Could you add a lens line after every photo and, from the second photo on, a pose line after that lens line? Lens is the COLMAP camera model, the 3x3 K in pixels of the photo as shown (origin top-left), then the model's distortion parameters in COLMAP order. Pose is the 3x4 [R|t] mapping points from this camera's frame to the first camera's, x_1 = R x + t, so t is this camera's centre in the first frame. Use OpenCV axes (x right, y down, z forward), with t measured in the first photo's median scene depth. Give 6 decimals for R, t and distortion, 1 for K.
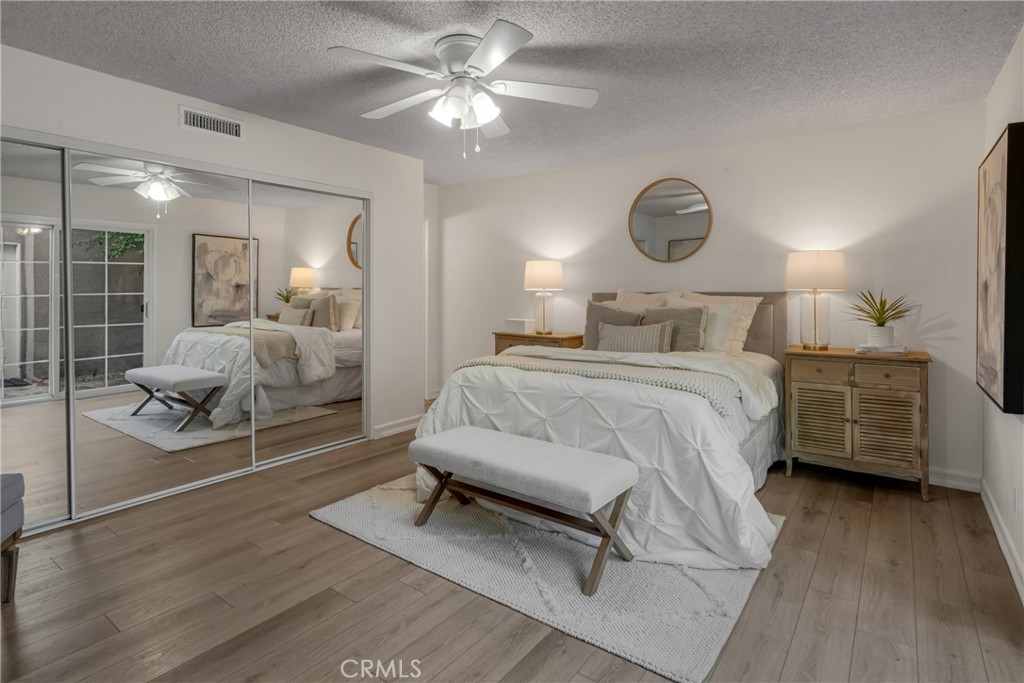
lens RADIAL K [[537.2, 0, 508.1], [0, 537.2, 315.0], [0, 0, 1]] dist [-0.000146, 0.000437]
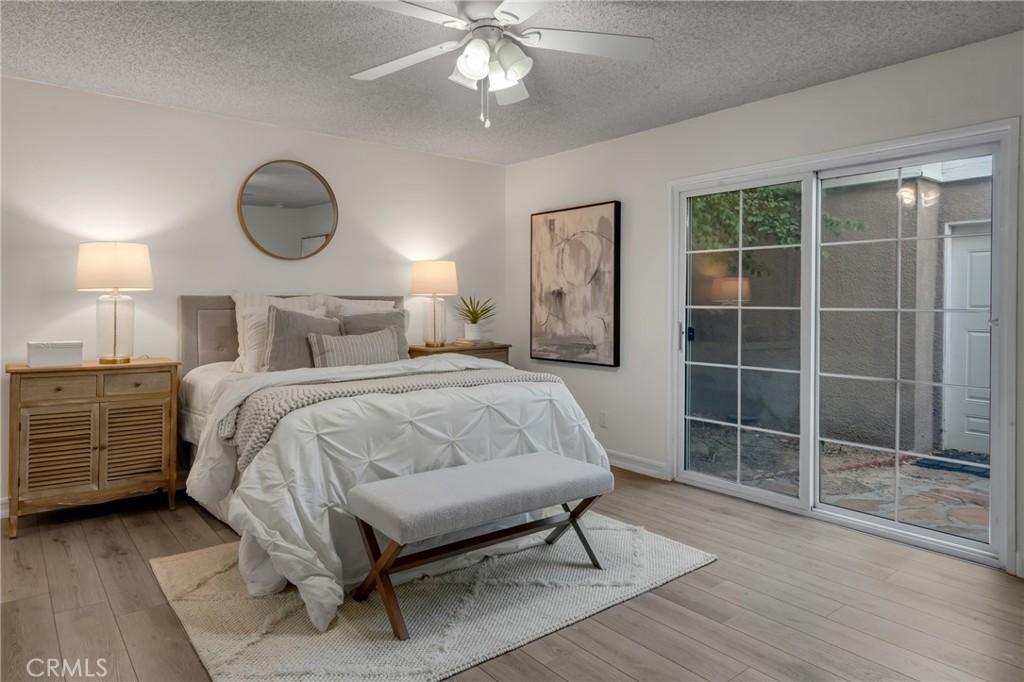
lens RADIAL K [[621.4, 0, 510.3], [0, 621.4, 309.0], [0, 0, 1]] dist [0.010220, 0.002402]
pose [[0.248365, -0.015266, 0.968546, -0.864957], [0.034537, 0.999380, 0.006896, -0.024247], [-0.968051, 0.031738, 0.248738, 0.642084]]
